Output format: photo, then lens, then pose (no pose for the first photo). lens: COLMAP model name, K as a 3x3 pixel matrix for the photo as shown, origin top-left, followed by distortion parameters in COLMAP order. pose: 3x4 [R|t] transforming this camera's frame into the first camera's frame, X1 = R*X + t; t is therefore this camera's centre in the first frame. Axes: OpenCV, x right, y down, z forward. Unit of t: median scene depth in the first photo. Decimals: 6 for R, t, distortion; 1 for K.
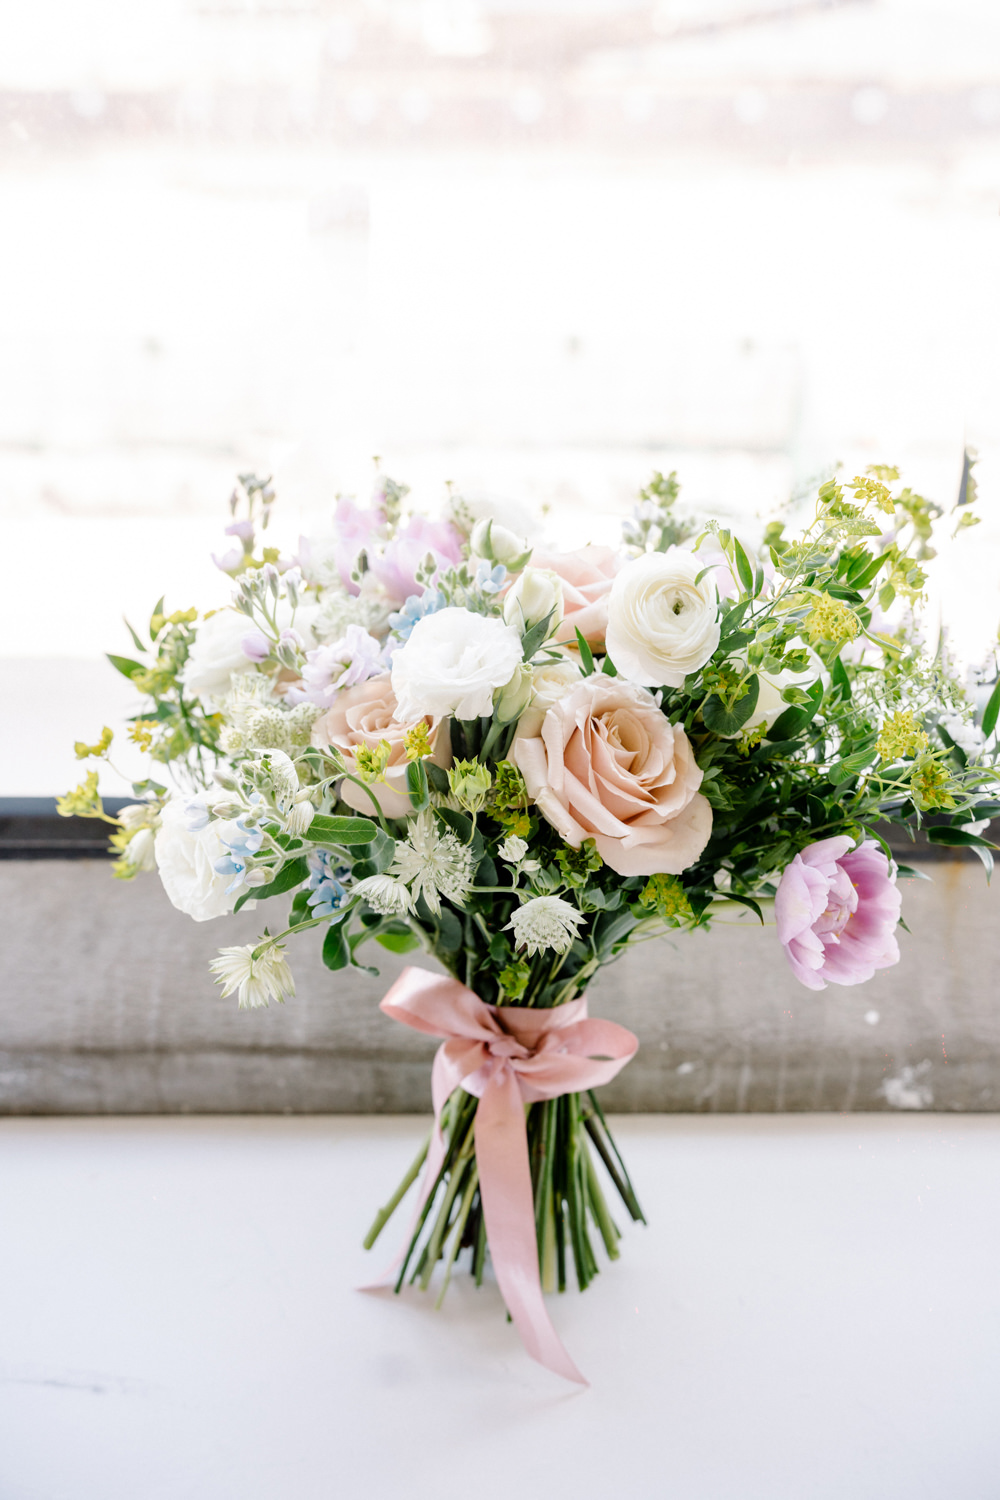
lens RADIAL K [[1574.5, 0, 500.0], [0, 1574.5, 750.0], [0, 0, 1]] dist [-0.003198, -0.000089]
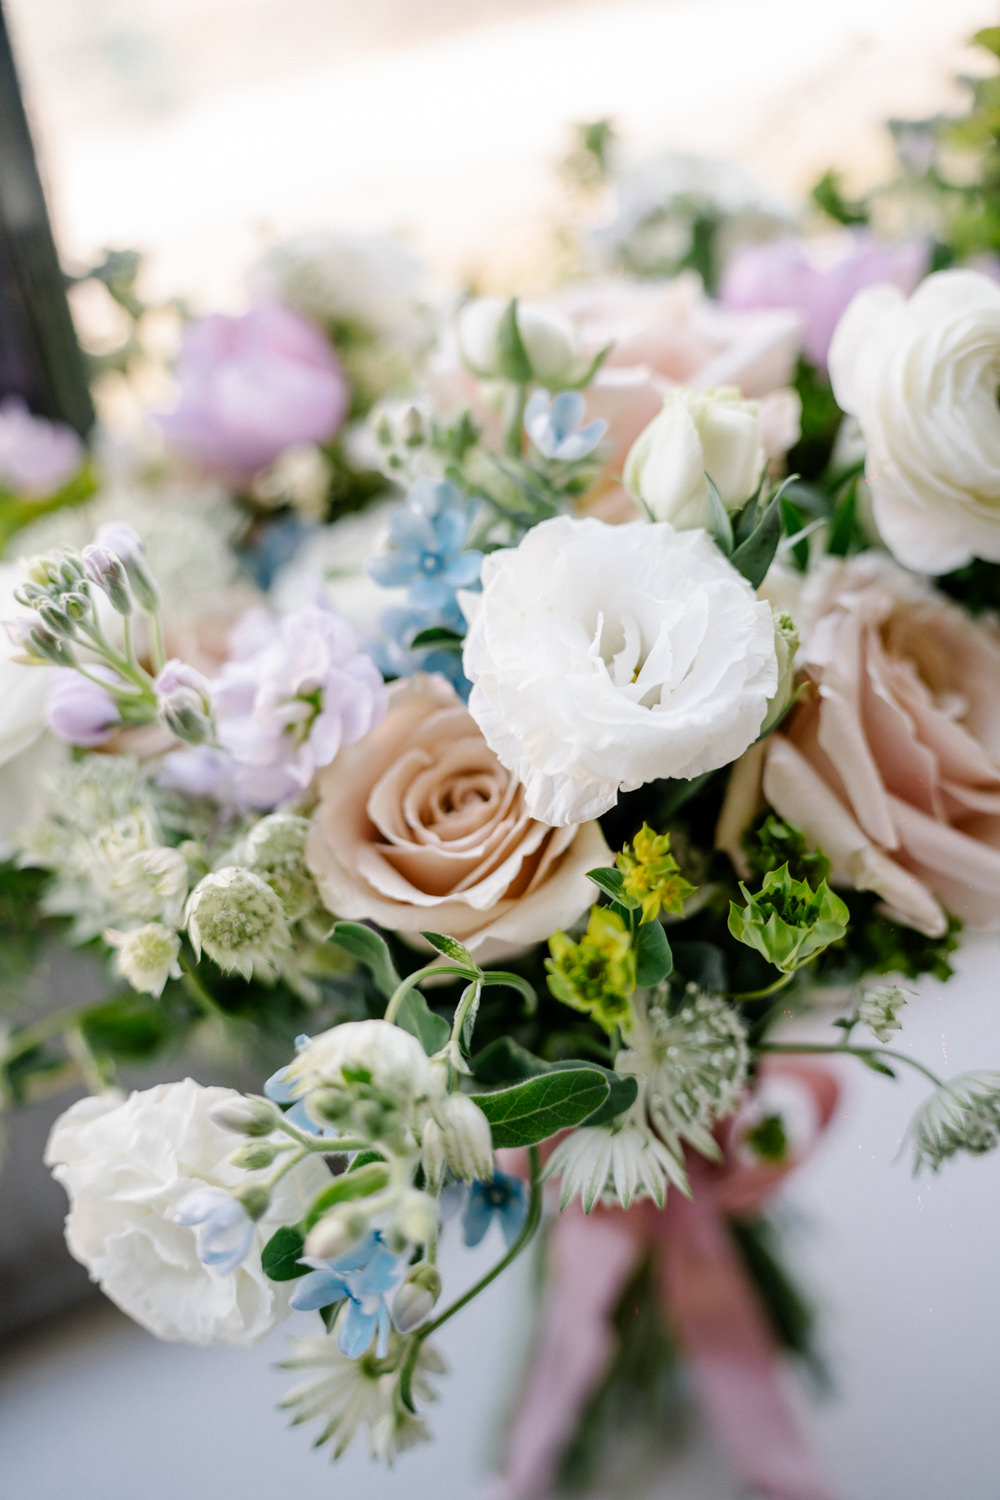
lens RADIAL K [[1499.0, 0, 500.0], [0, 1499.0, 750.0], [0, 0, 1]] dist [-0.077443, -0.002314]
pose [[0.898531, -0.334862, 0.283743, -0.182784], [0.250833, 0.922270, 0.294110, -0.159586], [-0.360174, -0.193094, 0.912682, 0.605441]]
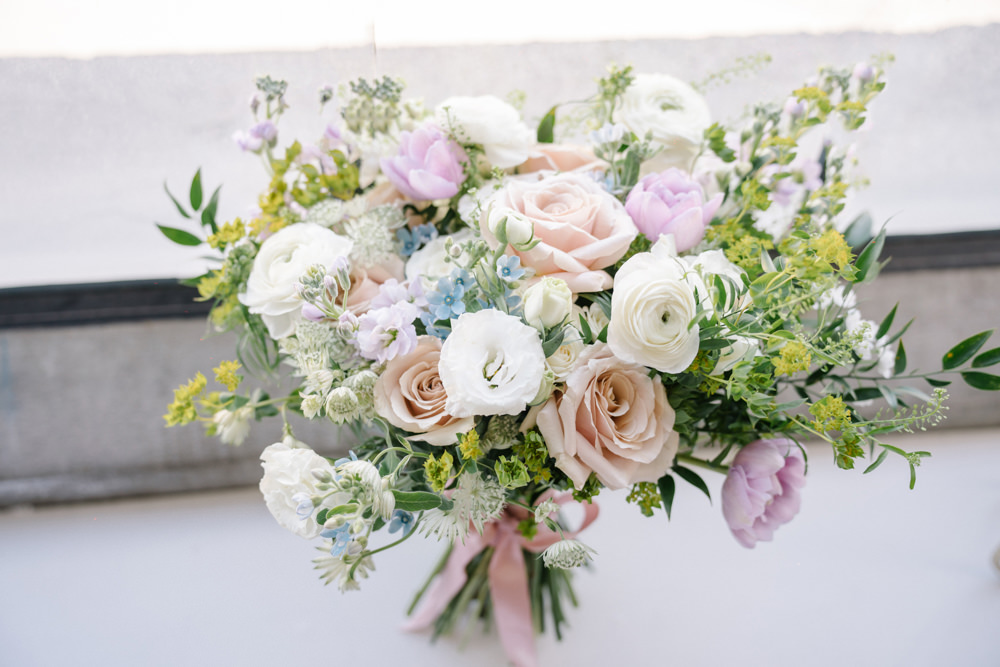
lens RADIAL K [[1196.7, 0, 500.0], [0, 1196.7, 333.5], [0, 0, 1]] dist [0.010671, 0.009794]
pose [[0.991954, -0.071484, 0.104483, -0.117047], [0.014824, 0.885233, 0.464912, -0.513048], [-0.125725, -0.459623, 0.879170, 0.160202]]
